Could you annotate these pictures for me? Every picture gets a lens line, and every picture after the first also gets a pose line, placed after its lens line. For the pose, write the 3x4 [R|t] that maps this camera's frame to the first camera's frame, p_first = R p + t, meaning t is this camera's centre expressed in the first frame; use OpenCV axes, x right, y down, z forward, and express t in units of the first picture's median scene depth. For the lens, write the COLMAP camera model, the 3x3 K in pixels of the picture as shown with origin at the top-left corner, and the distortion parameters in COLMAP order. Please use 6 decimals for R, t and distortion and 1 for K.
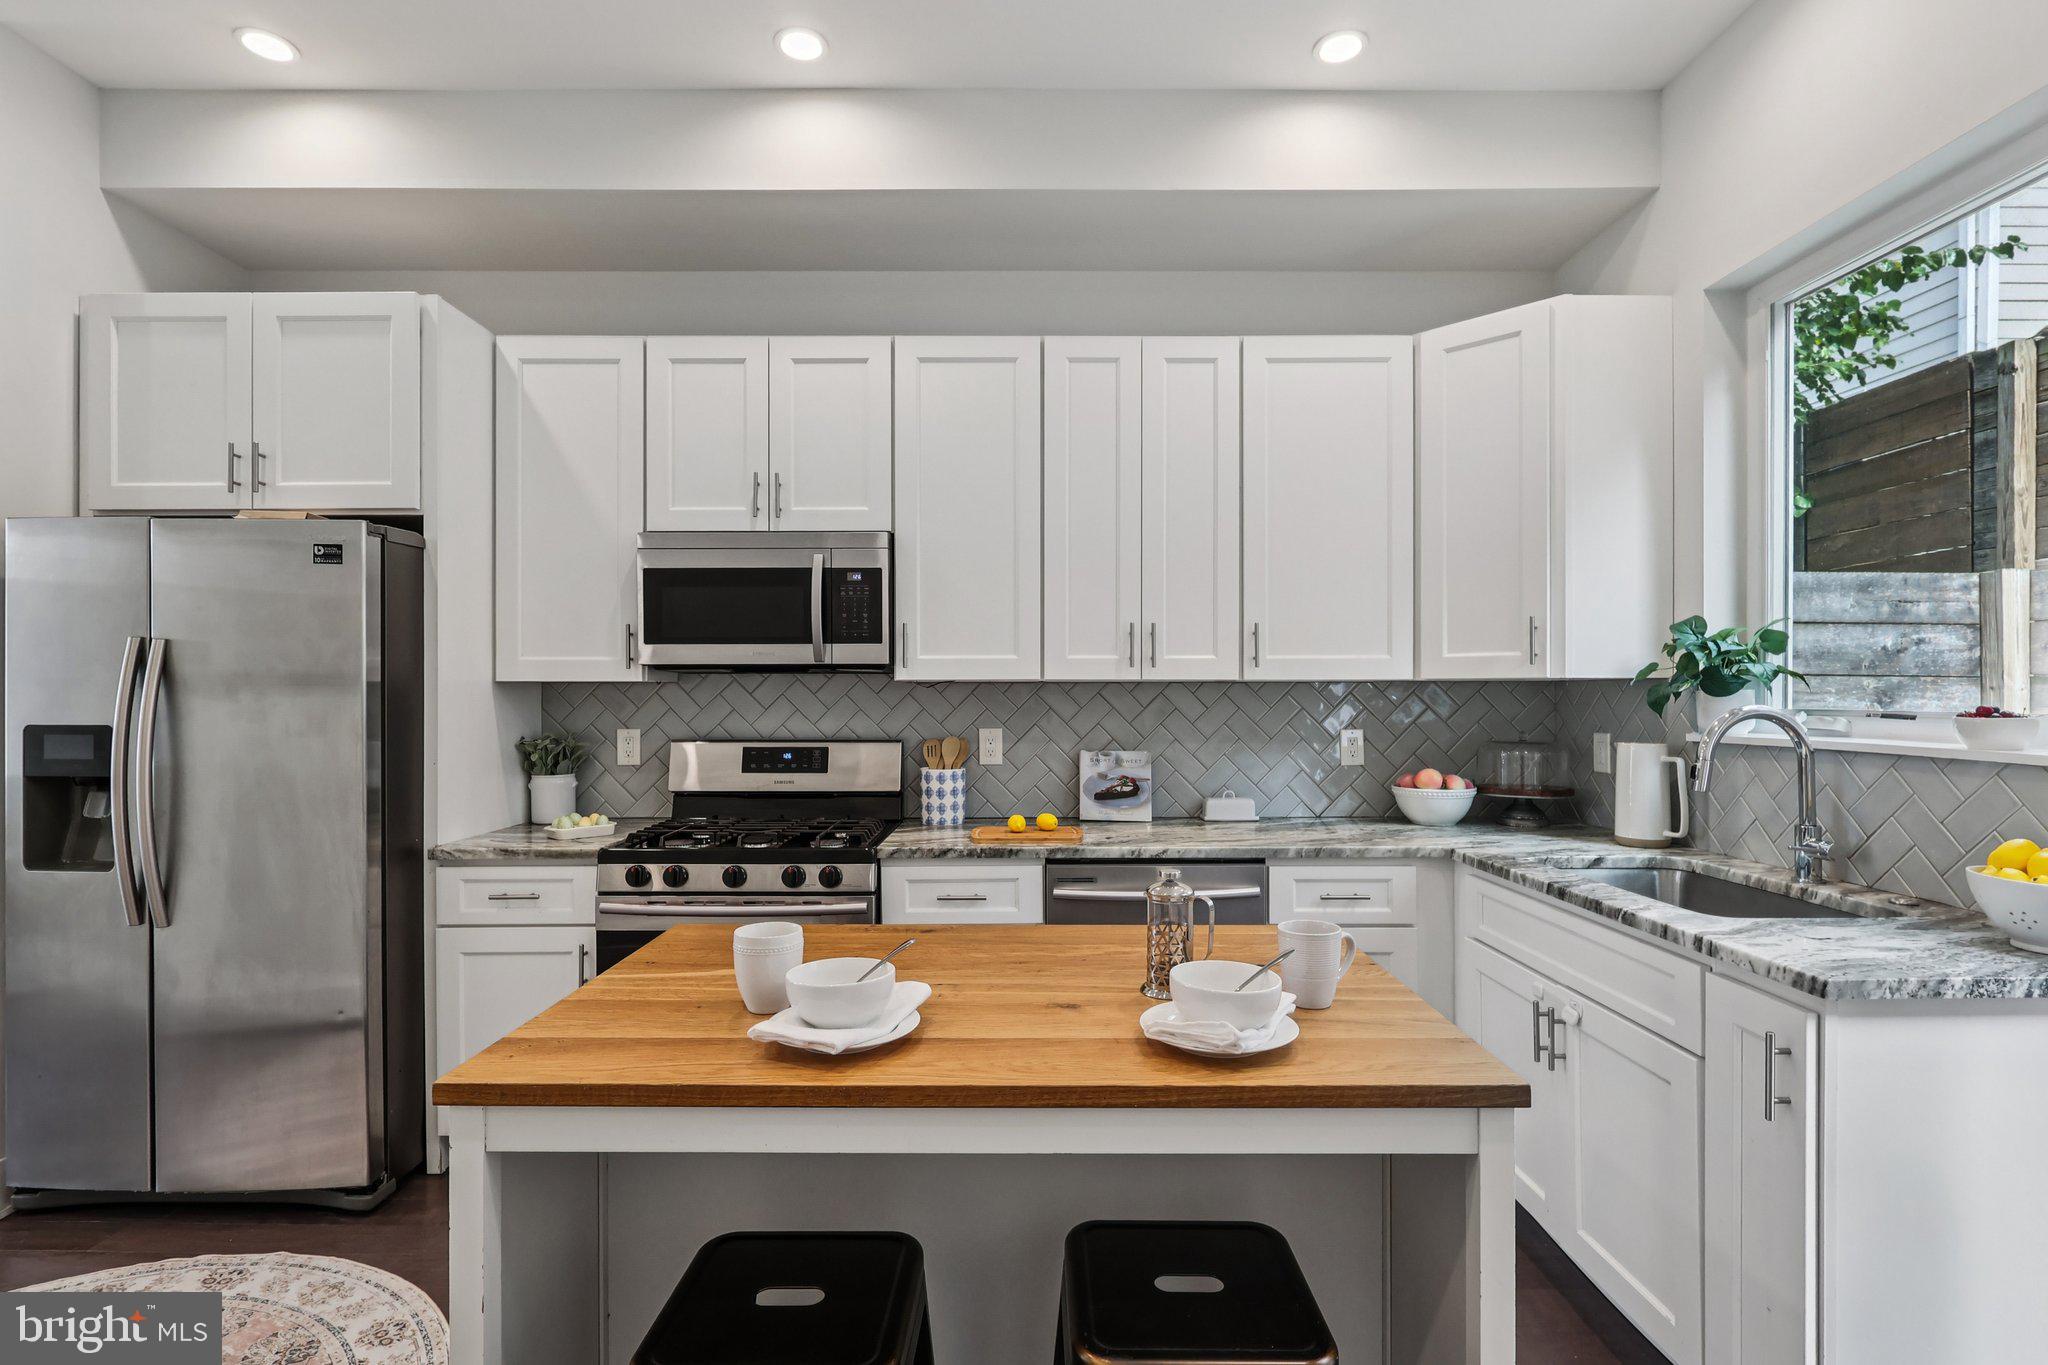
lens RADIAL K [[975.1, 0, 1028.5], [0, 975.1, 699.4], [0, 0, 1]] dist [-0.007017, 0.005164]
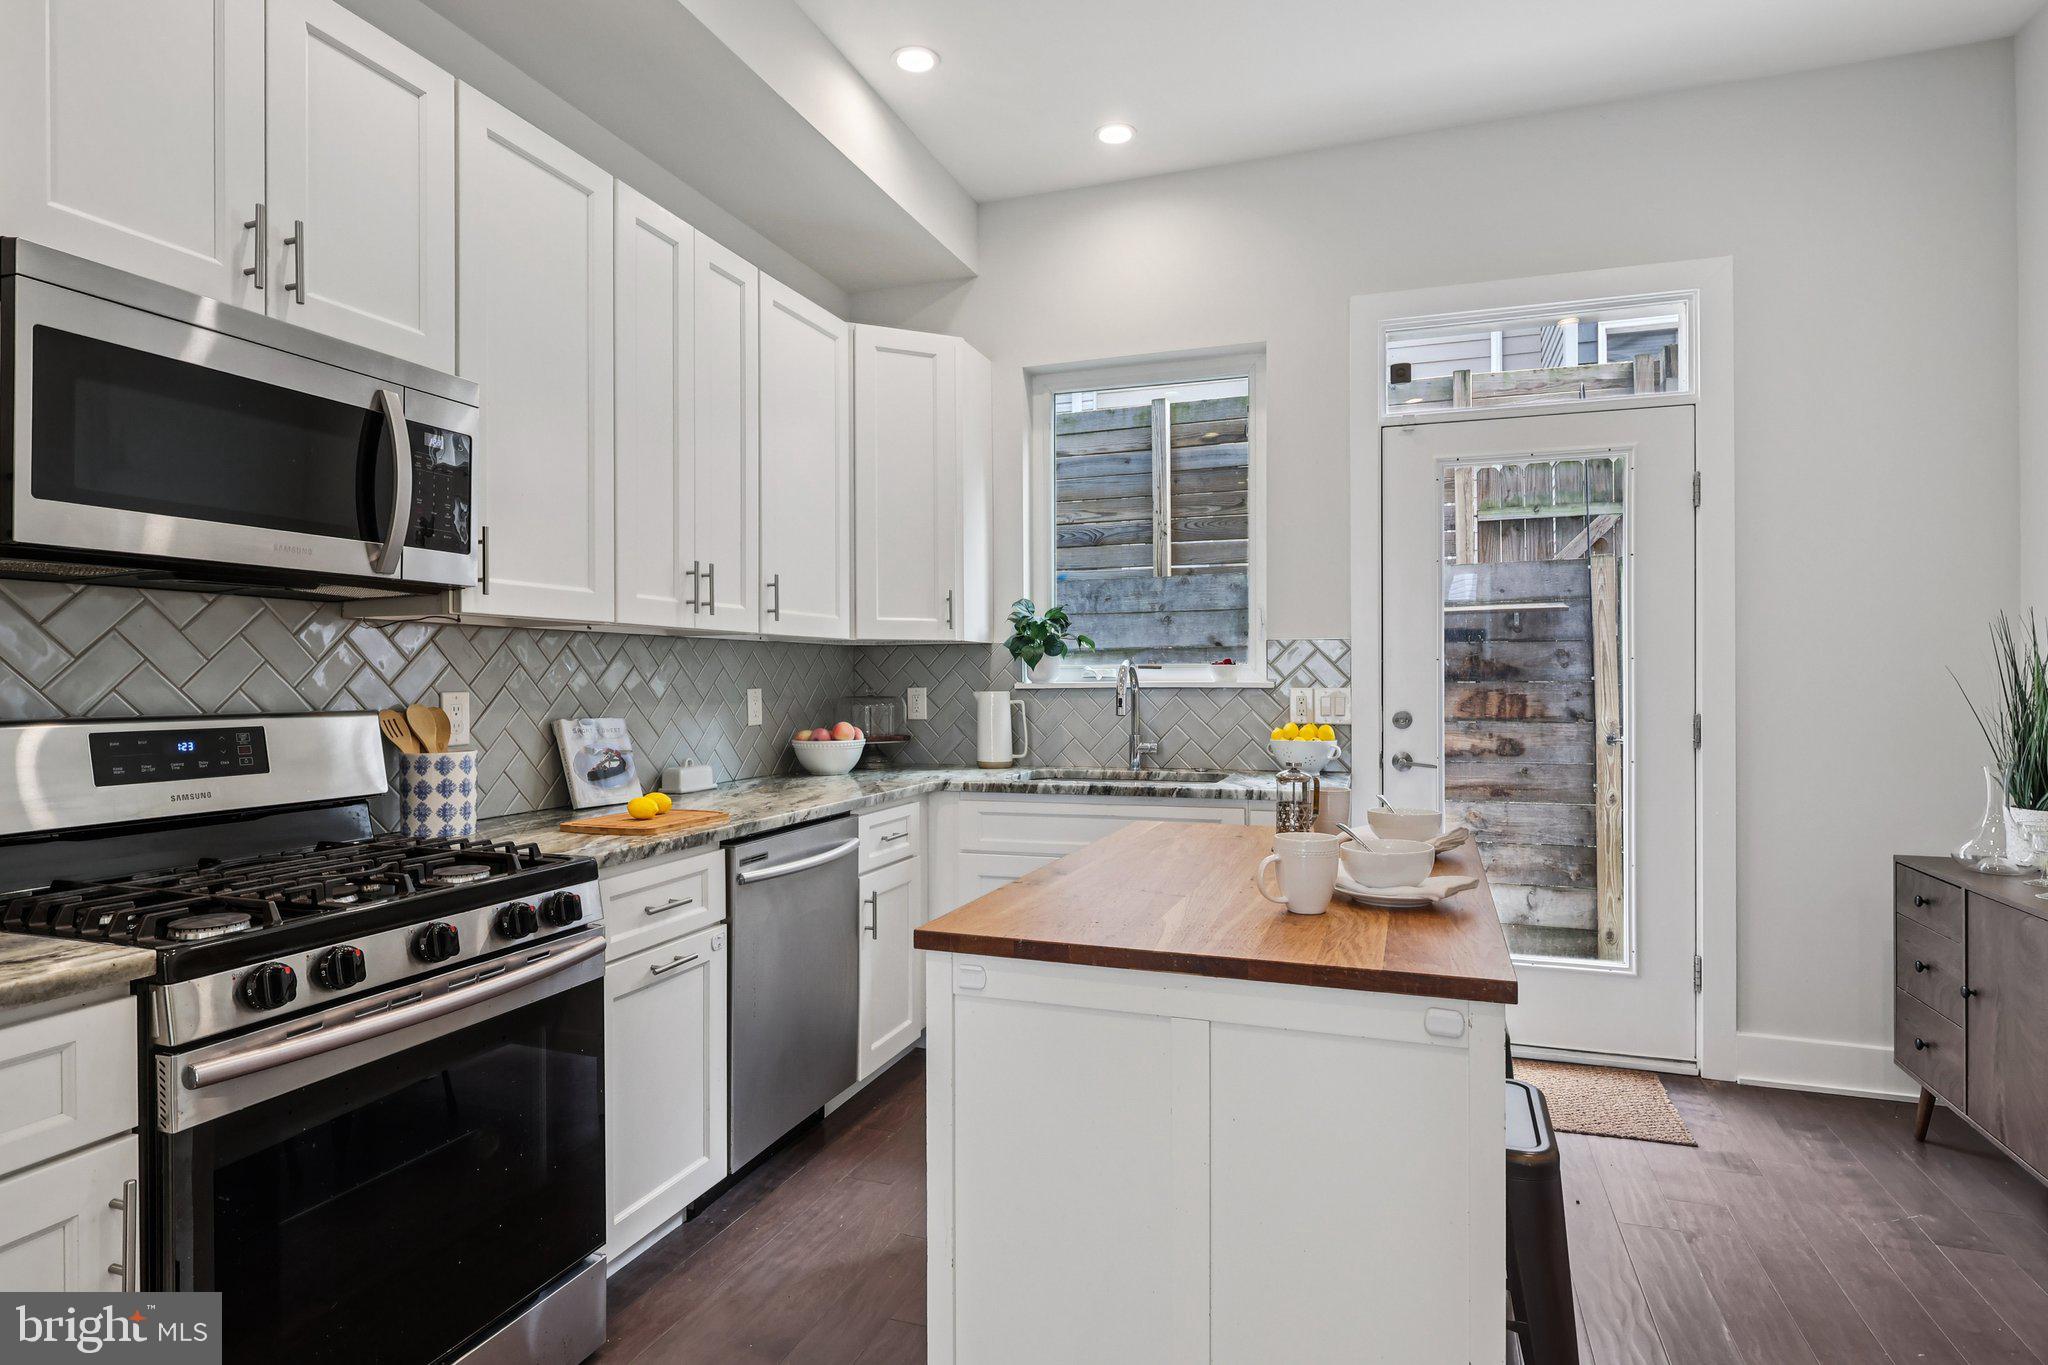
lens RADIAL K [[1093.2, 0, 1018.9], [0, 1093.2, 677.5], [0, 0, 1]] dist [-0.001237, 0.002835]
pose [[0.343918, 0.001612, 0.938998, -0.748940], [0.010640, 0.999928, -0.005613, 0.033869], [-0.938939, 0.011922, 0.343876, 0.443812]]
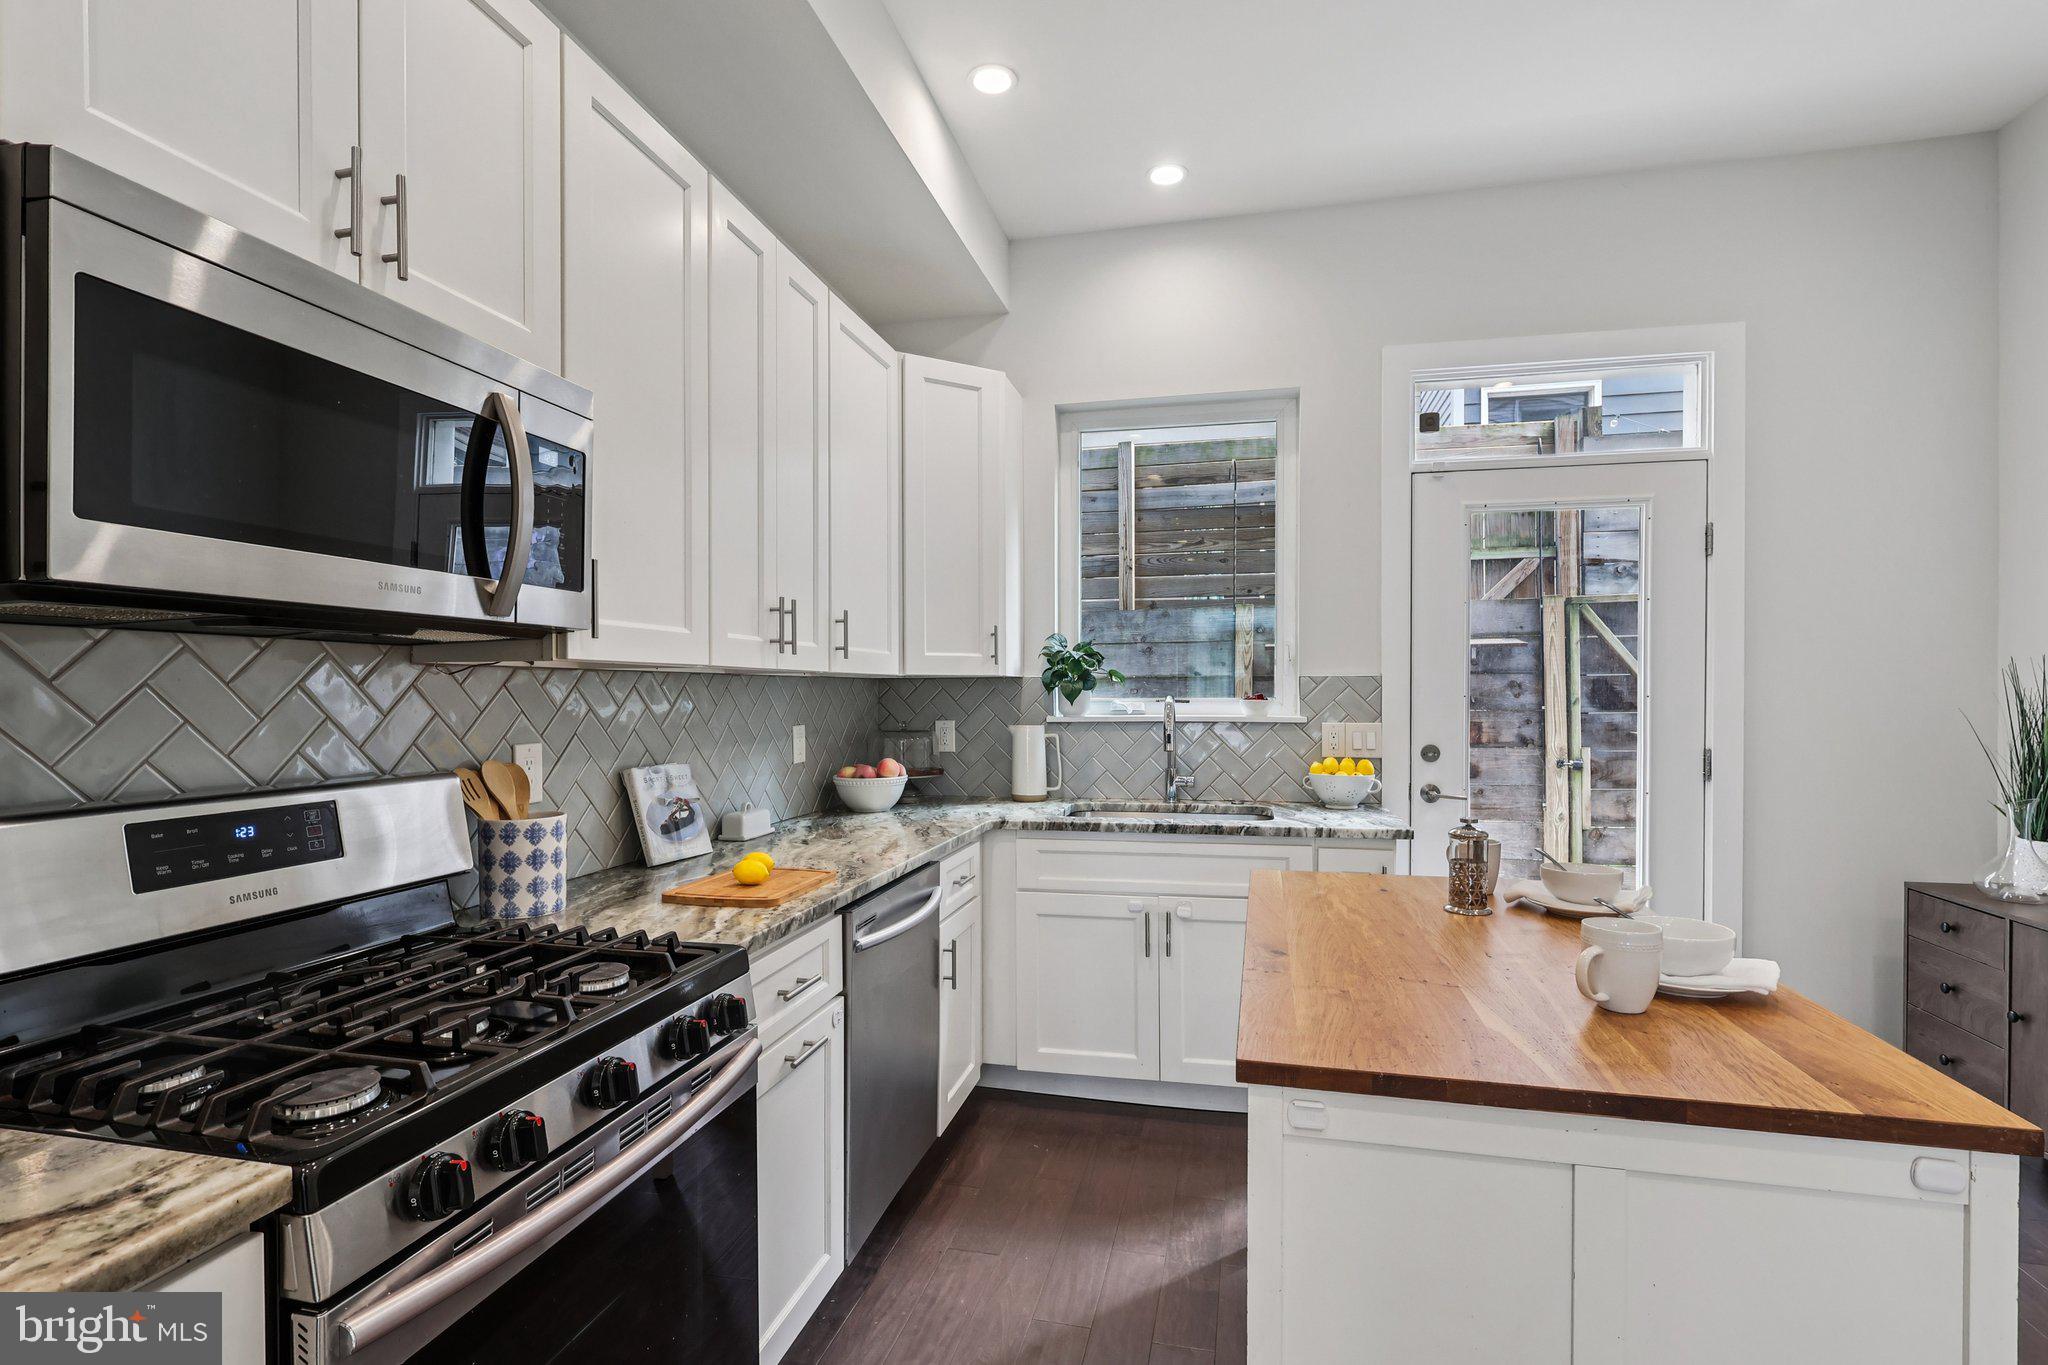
lens RADIAL K [[975.1, 0, 1027.8], [0, 975.1, 701.1], [0, 0, 1]] dist [-0.007017, 0.005164]
pose [[0.234326, -0.007928, 0.972126, -0.666560], [0.009742, 0.999936, 0.005806, 0.003549], [-0.972109, 0.008110, 0.234388, 0.672386]]
